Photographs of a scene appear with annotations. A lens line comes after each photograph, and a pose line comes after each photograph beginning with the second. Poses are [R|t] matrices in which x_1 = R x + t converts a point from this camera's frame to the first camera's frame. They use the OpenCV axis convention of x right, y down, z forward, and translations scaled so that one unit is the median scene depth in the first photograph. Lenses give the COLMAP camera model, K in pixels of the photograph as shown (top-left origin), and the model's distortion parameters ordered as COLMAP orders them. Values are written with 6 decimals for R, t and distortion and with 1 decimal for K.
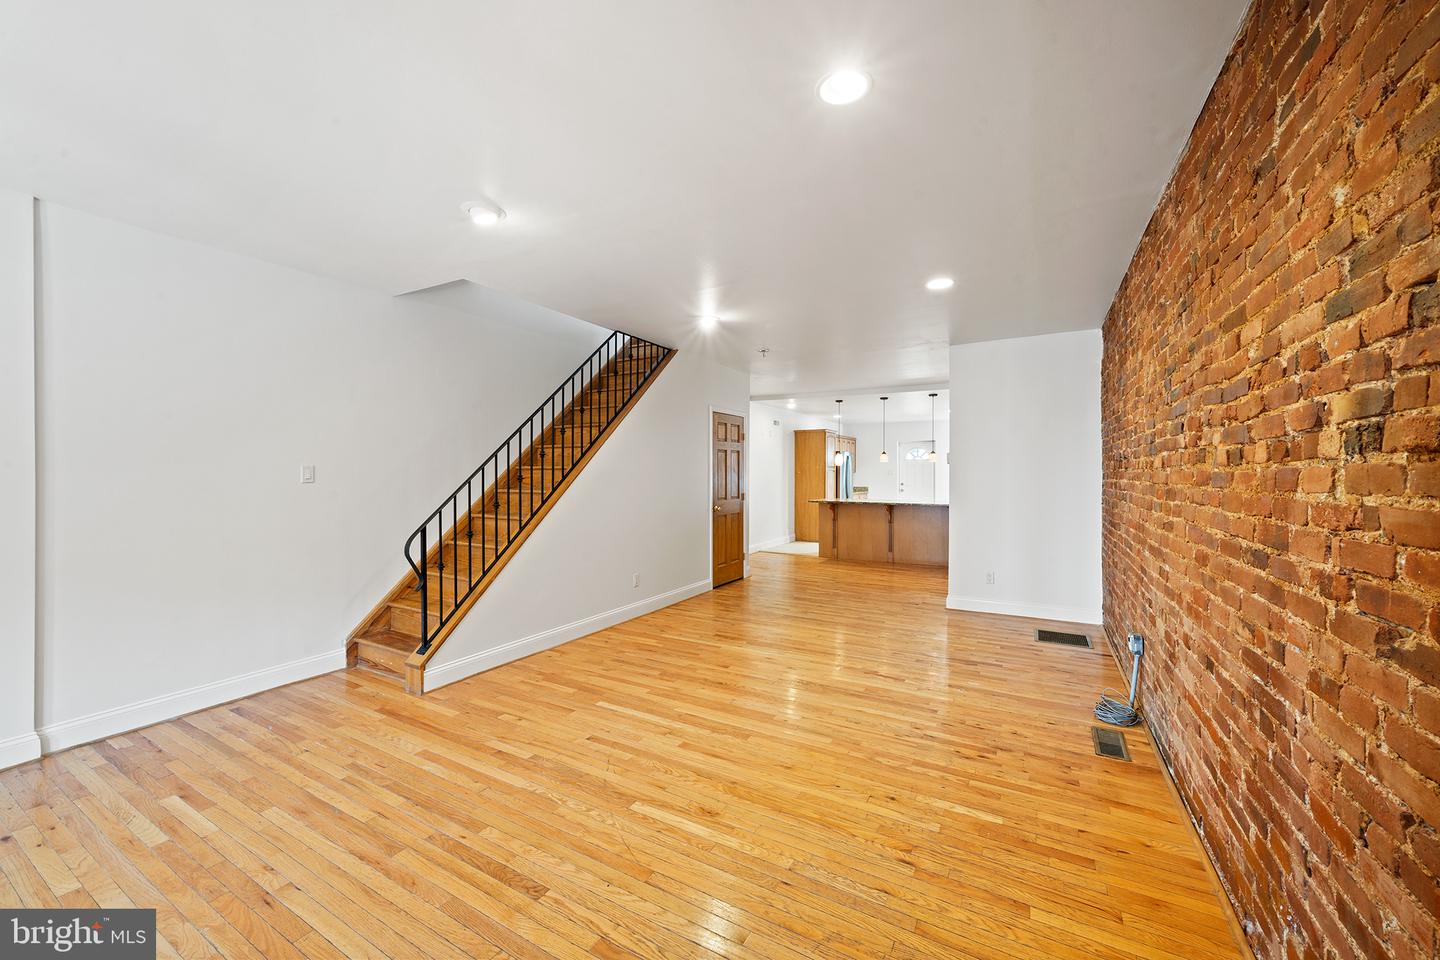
lens RADIAL K [[557.7, 0, 728.3], [0, 557.7, 475.2], [0, 0, 1]] dist [-0.001916, -0.000514]
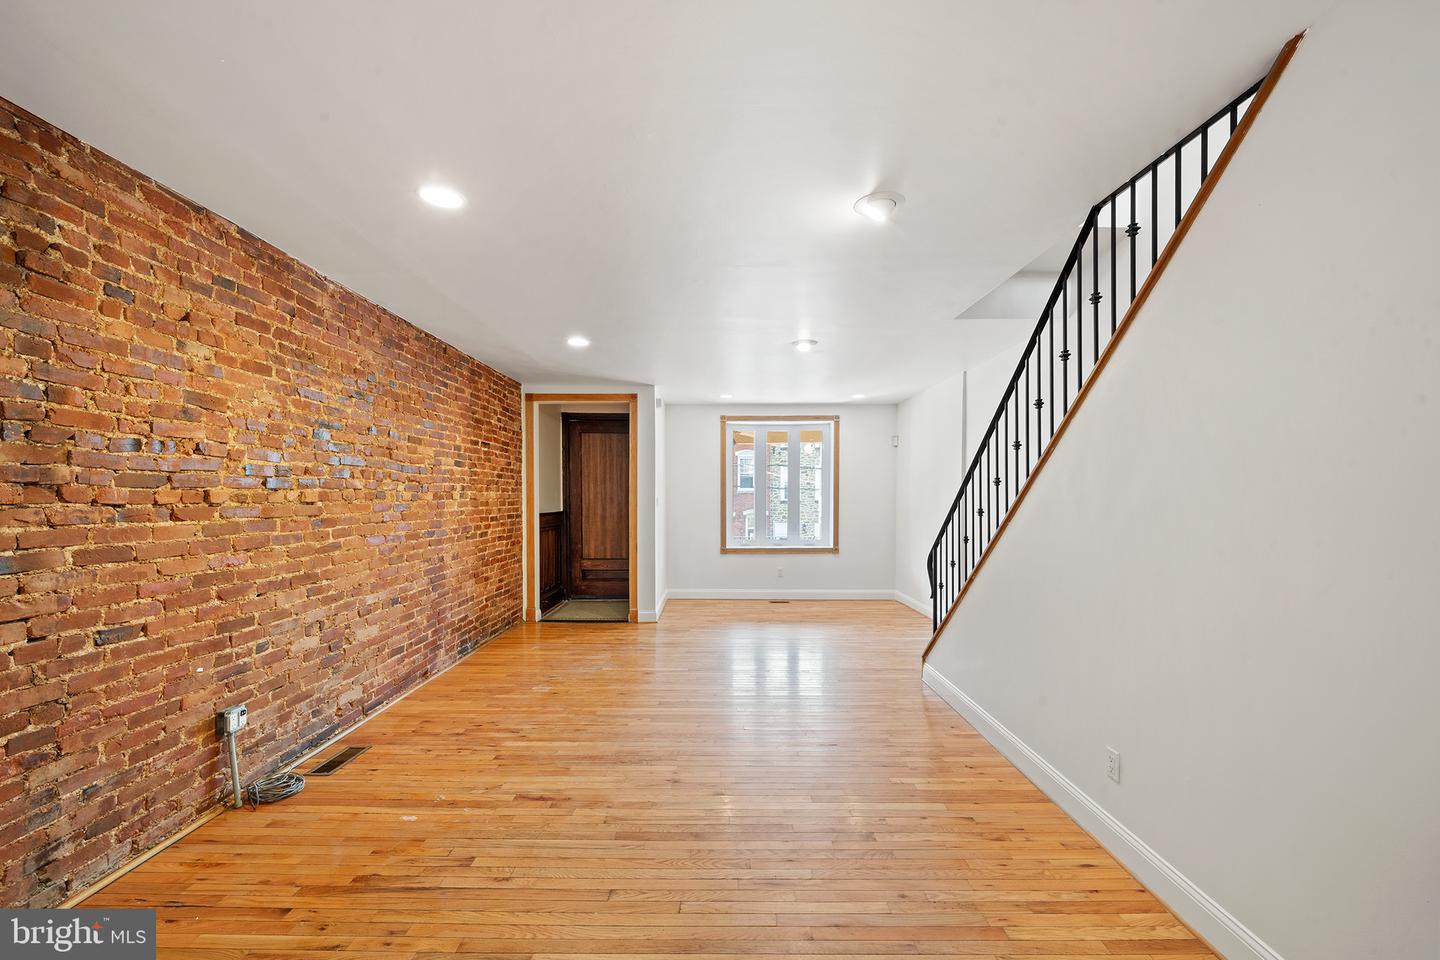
lens RADIAL K [[557.7, 0, 721.1], [0, 557.7, 499.5], [0, 0, 1]] dist [-0.001916, -0.000514]
pose [[-0.878422, 0.003728, -0.477871, 0.495610], [-0.000576, 0.999961, 0.008860, -0.023990], [0.477886, 0.008058, -0.878385, 2.053836]]
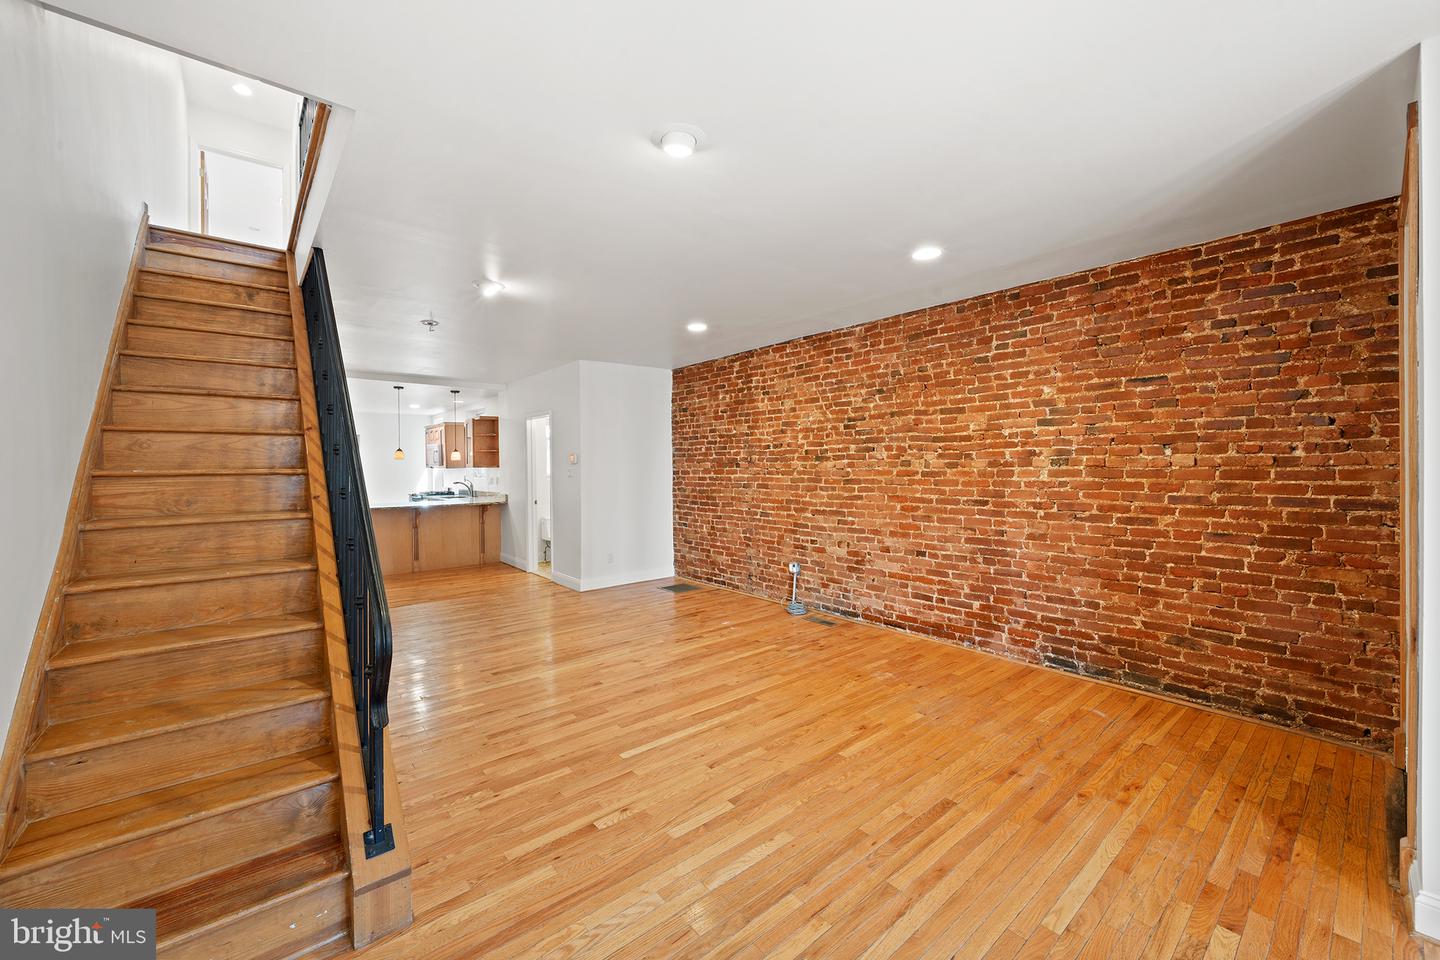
lens RADIAL K [[557.7, 0, 723.6], [0, 557.7, 460.7], [0, 0, 1]] dist [-0.001916, -0.000514]
pose [[0.349435, 0.006410, 0.936939, -1.004929], [0.011770, 0.999868, -0.011230, -0.018079], [-0.936887, 0.014952, 0.349313, 0.594674]]
